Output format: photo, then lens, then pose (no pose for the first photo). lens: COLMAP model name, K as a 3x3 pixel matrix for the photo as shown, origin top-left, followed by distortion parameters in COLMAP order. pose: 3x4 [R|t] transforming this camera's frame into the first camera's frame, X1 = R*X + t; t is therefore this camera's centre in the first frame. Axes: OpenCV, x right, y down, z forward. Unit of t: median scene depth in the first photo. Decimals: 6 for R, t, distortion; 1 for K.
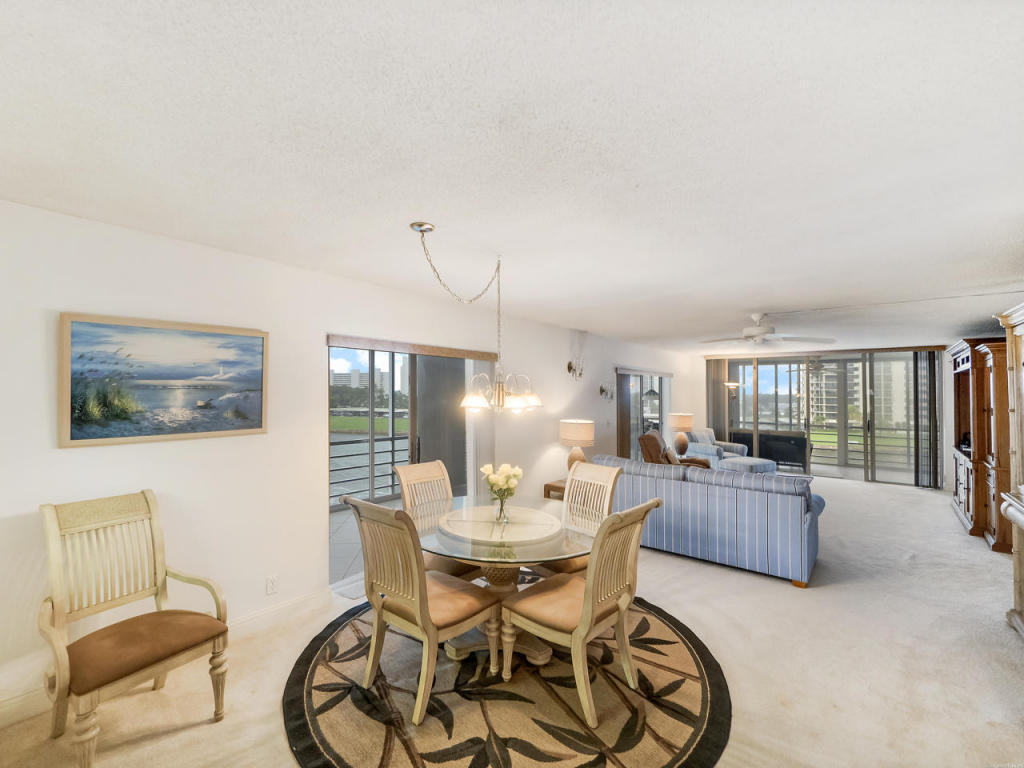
lens RADIAL K [[444.9, 0, 519.2], [0, 444.9, 391.5], [0, 0, 1]] dist [0.001570, -0.000019]
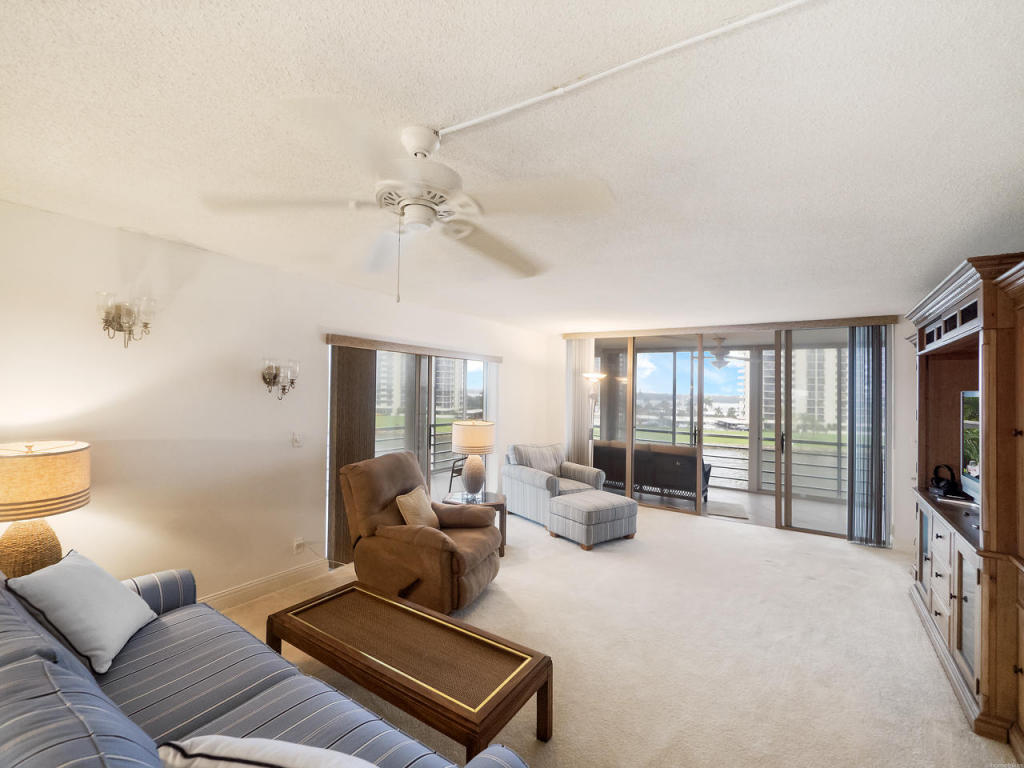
lens RADIAL K [[444.9, 0, 510.7], [0, 444.9, 387.4], [0, 0, 1]] dist [0.001570, -0.000019]
pose [[0.996477, 0.015710, 0.082376, 0.358712], [-0.015506, 0.999875, -0.003119, 0.006151], [-0.082415, 0.001831, 0.996596, 0.412205]]
